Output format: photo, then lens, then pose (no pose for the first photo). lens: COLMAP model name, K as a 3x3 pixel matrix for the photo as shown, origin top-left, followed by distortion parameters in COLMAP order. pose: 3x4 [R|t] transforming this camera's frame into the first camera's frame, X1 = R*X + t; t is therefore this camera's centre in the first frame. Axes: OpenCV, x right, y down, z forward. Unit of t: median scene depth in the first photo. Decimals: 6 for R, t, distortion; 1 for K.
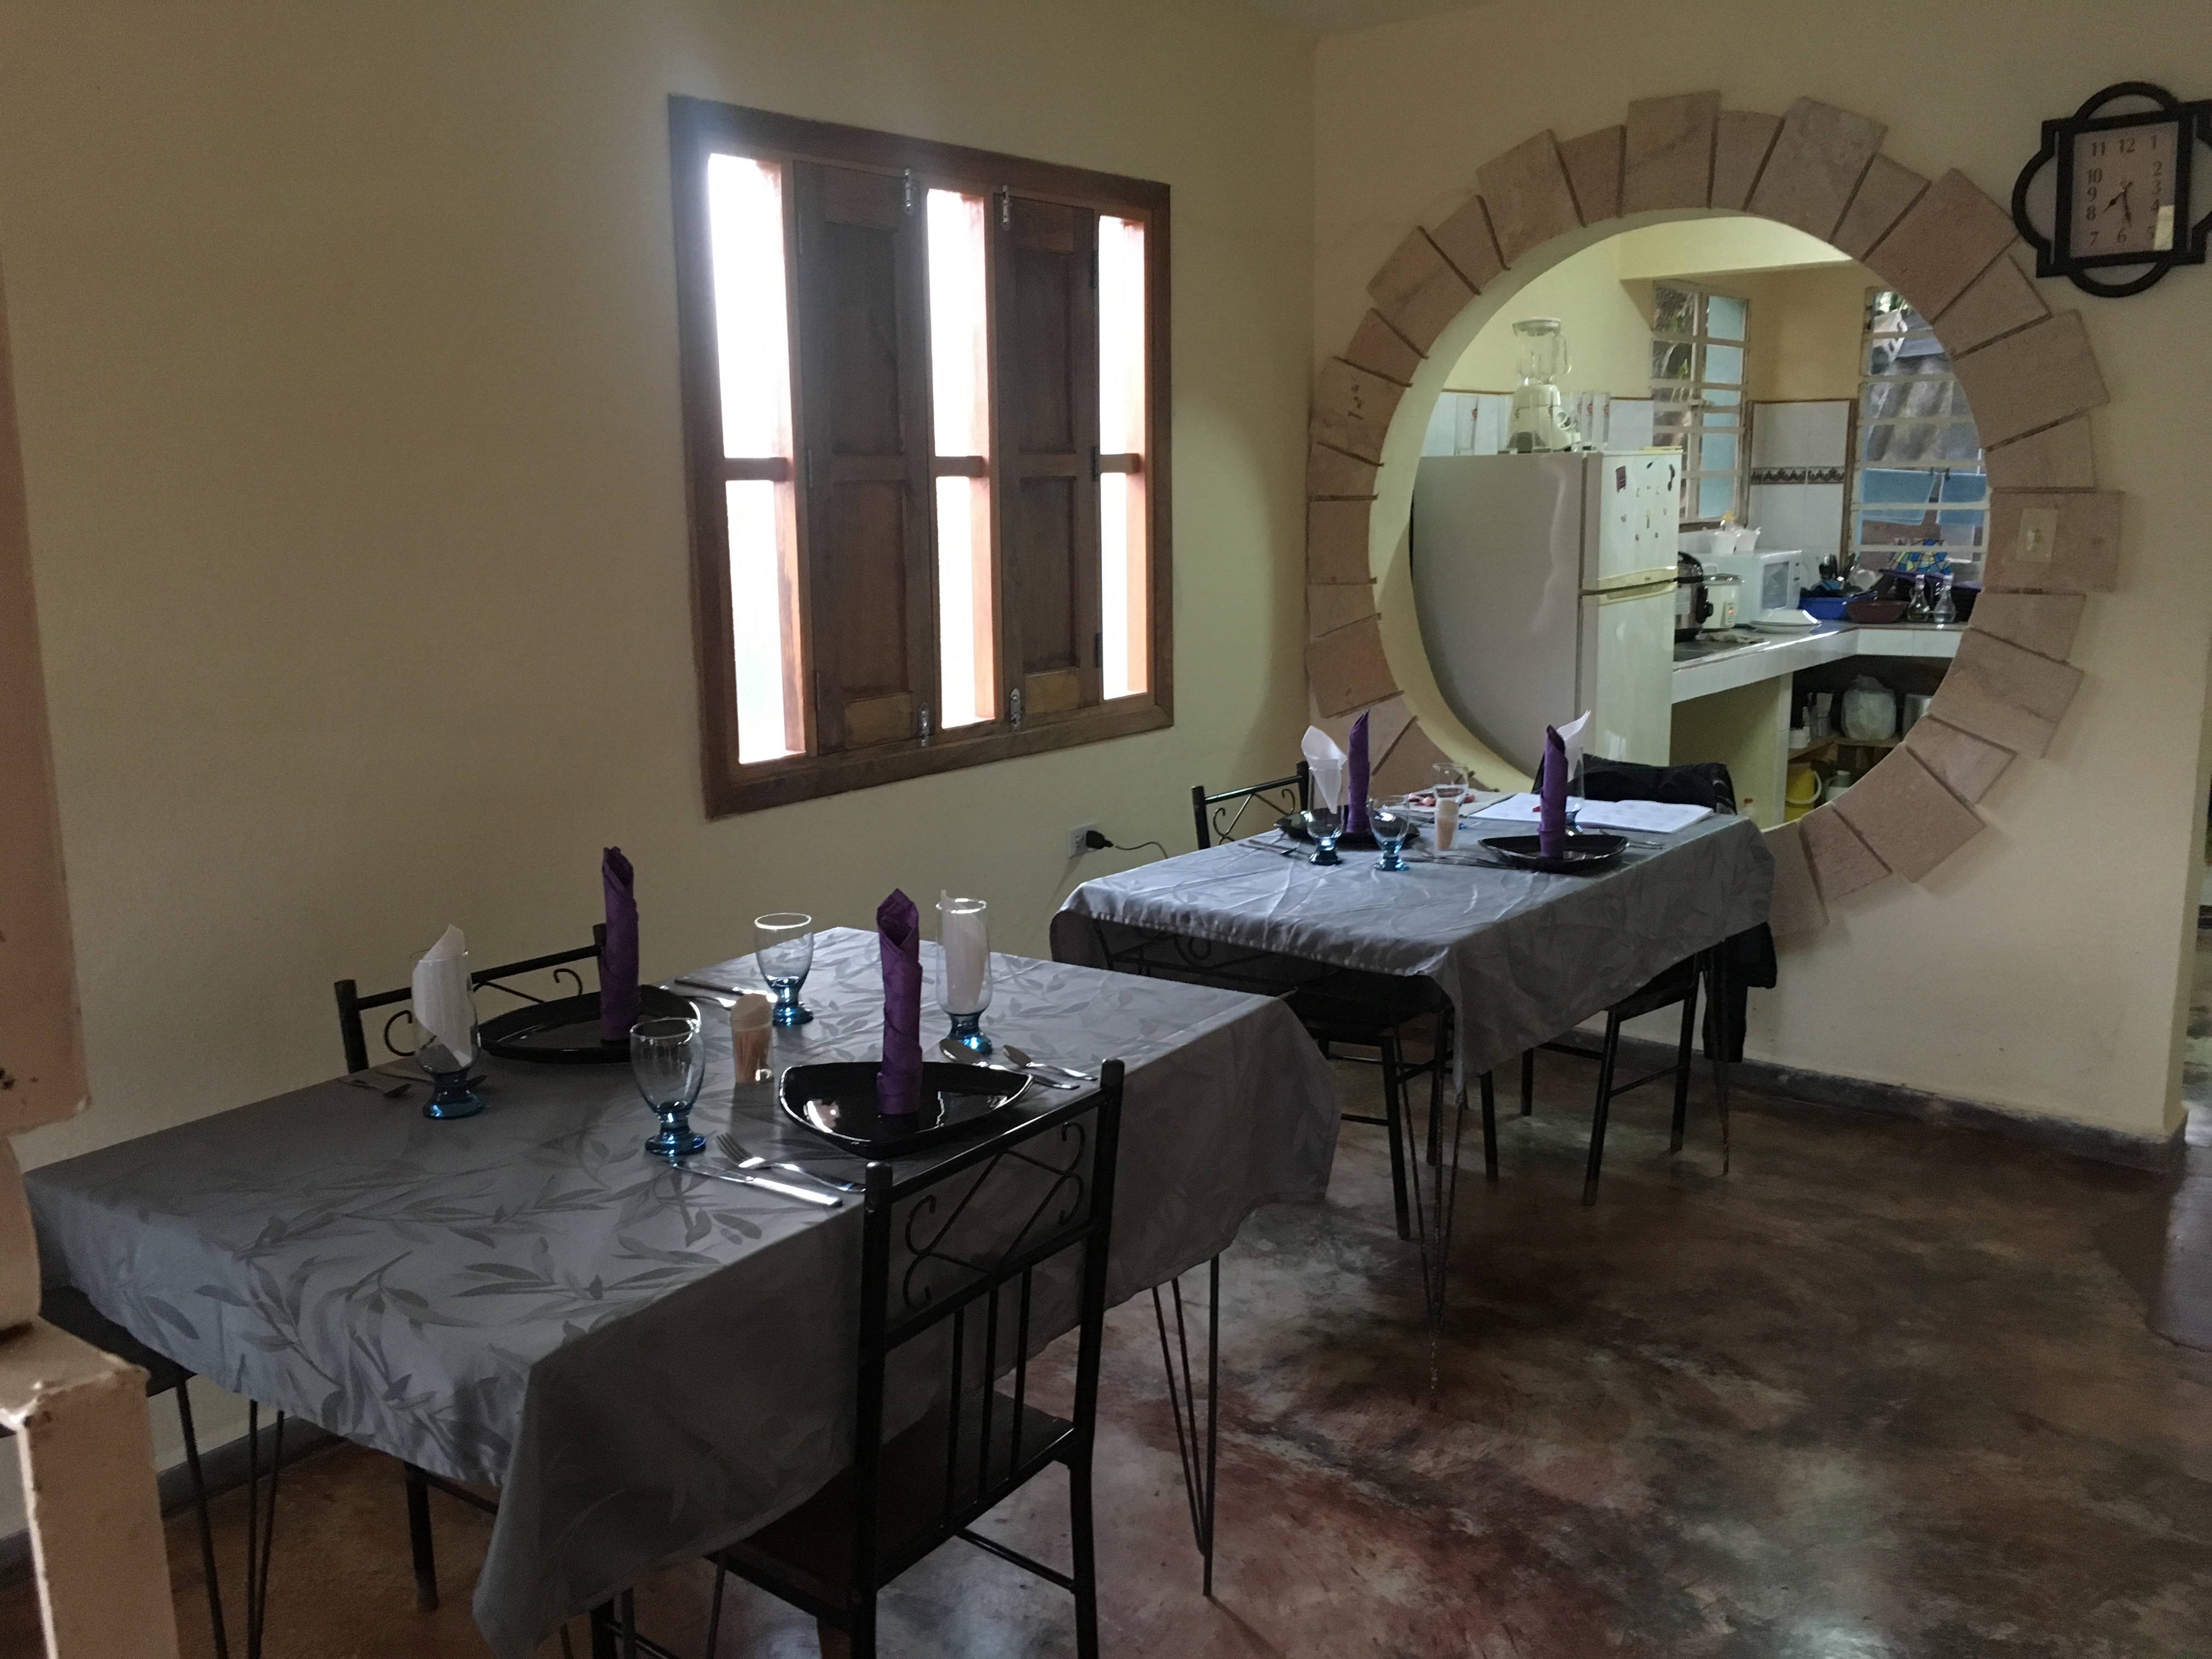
lens RADIAL K [[1920.4, 0, 1106.6], [0, 1920.4, 820.5], [0, 0, 1]] dist [0.055083, -0.061234]
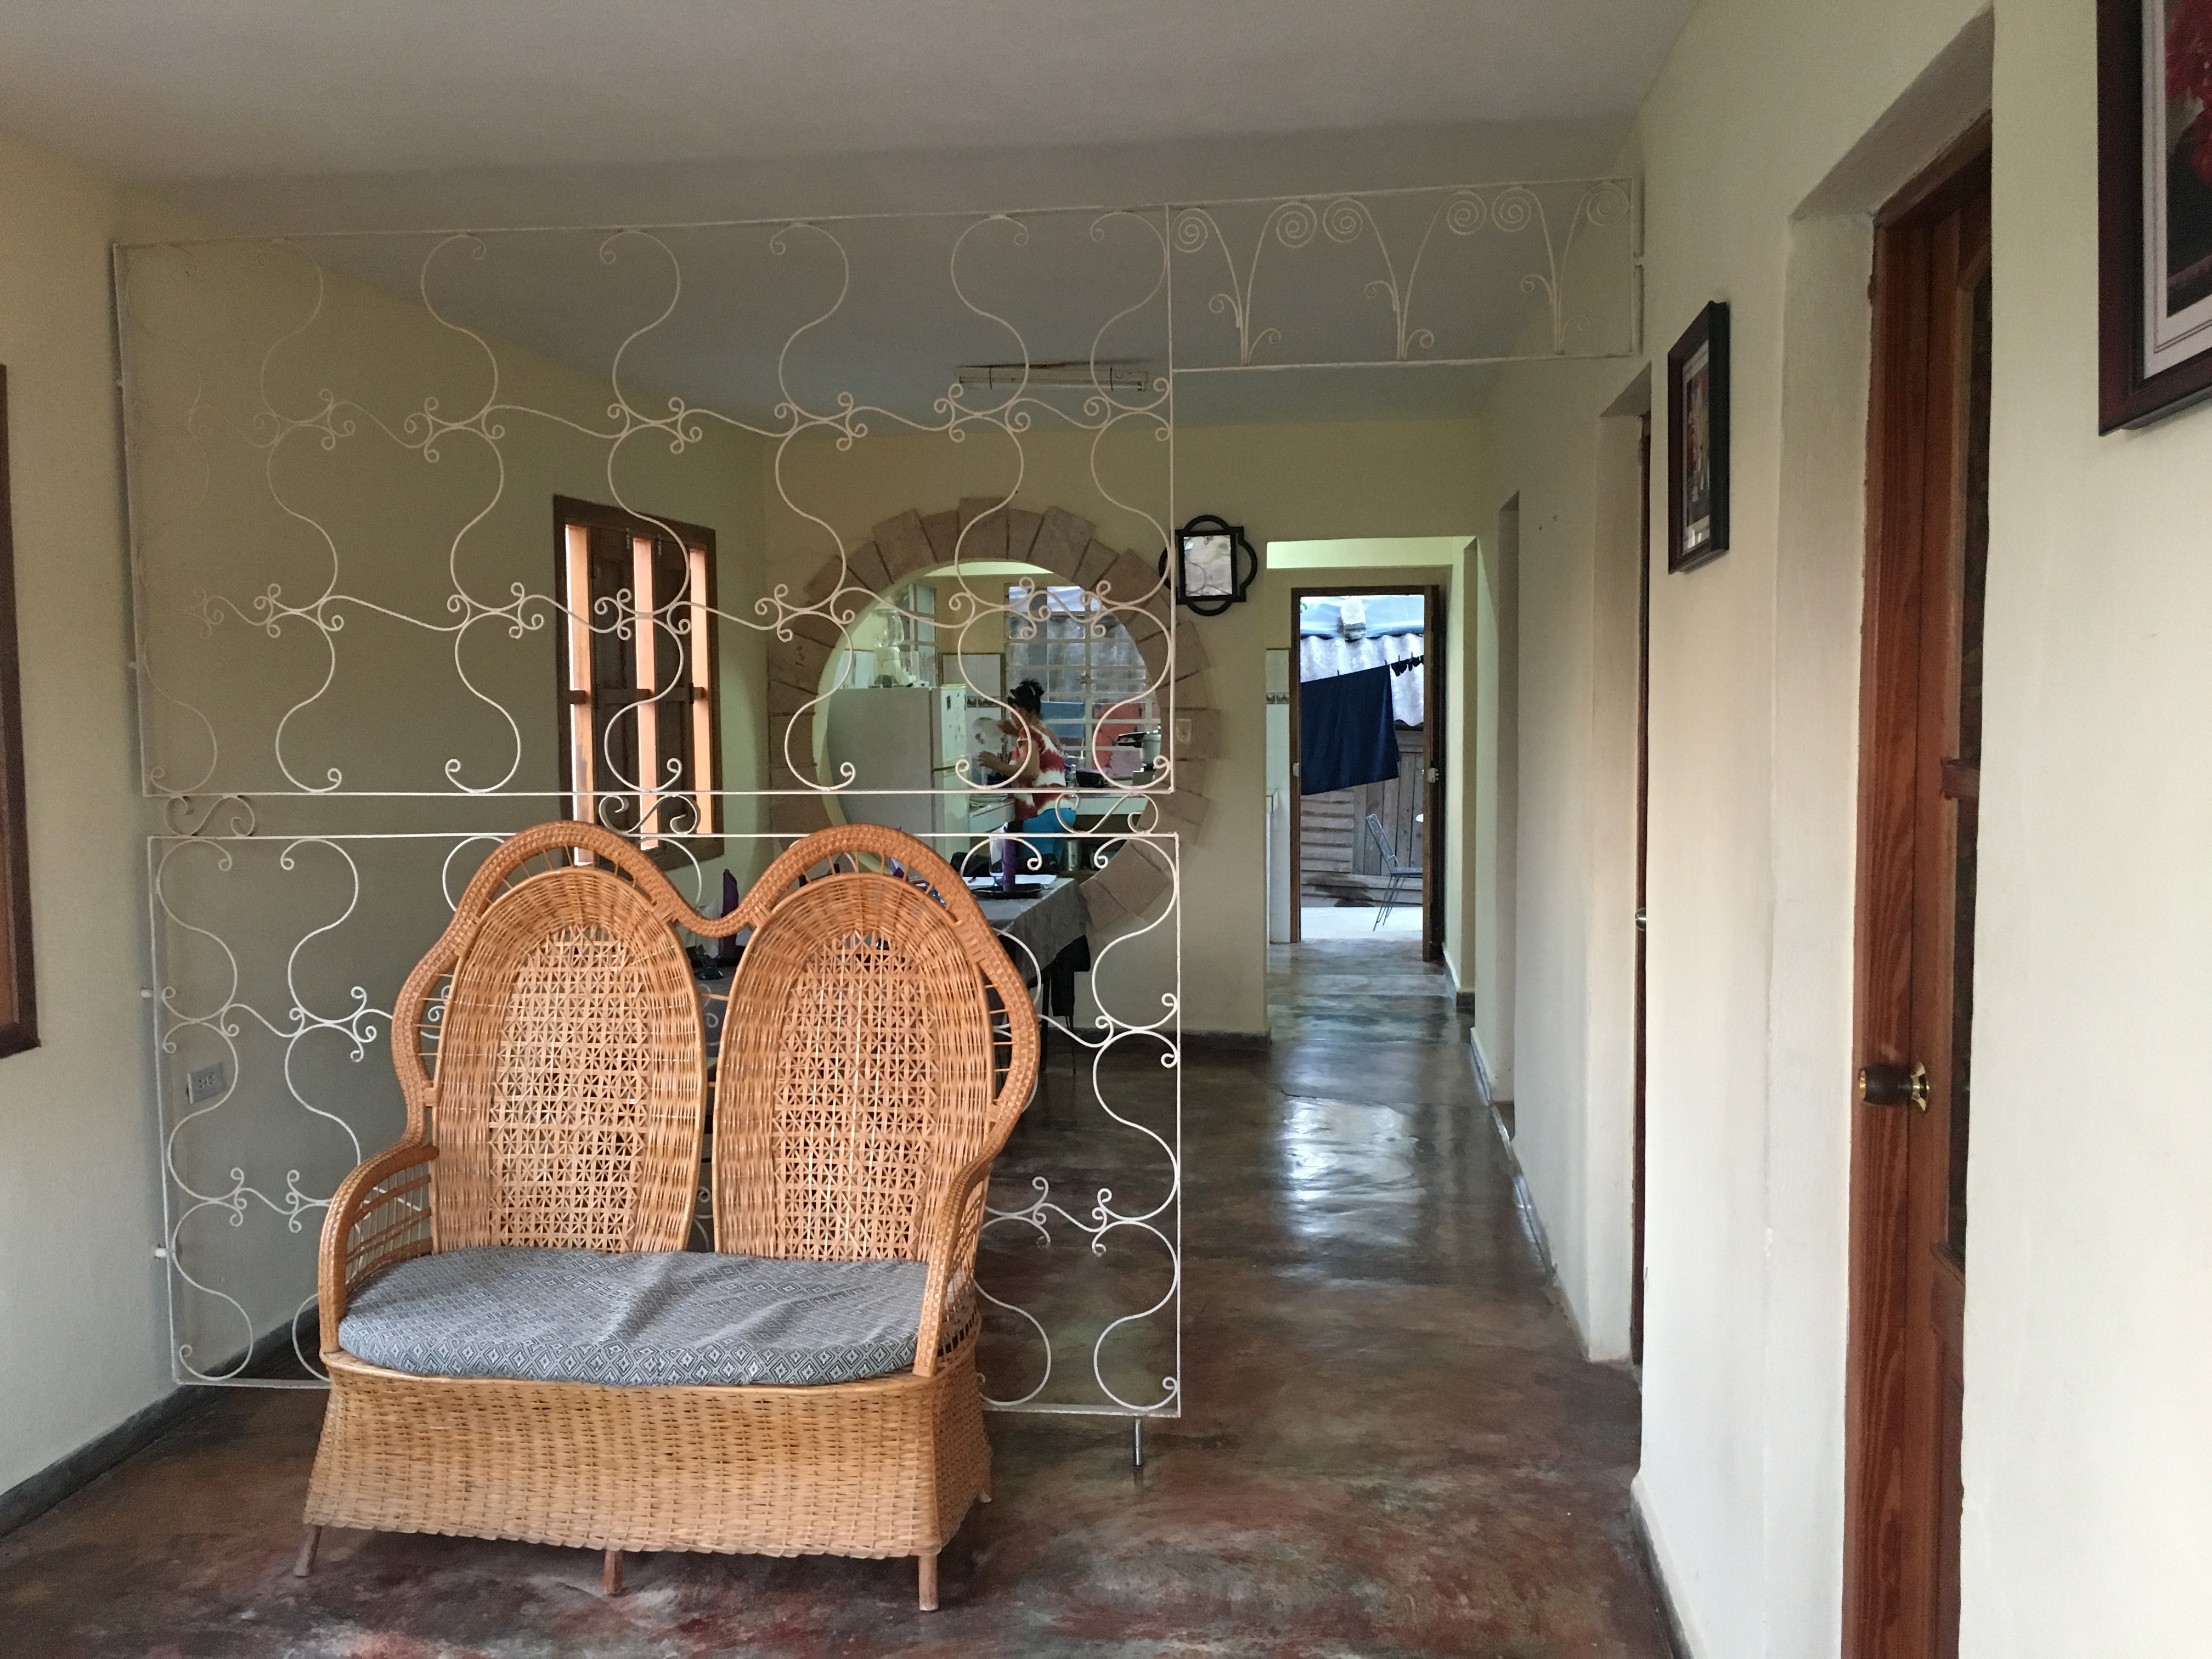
lens RADIAL K [[1920.4, 0, 1105.9], [0, 1920.4, 829.9], [0, 0, 1]] dist [0.055083, -0.061234]
pose [[0.867552, -0.034769, 0.496129, -0.527749], [0.088654, 0.992388, -0.085477, 0.105416], [-0.489381, 0.118140, 0.864031, -0.600631]]
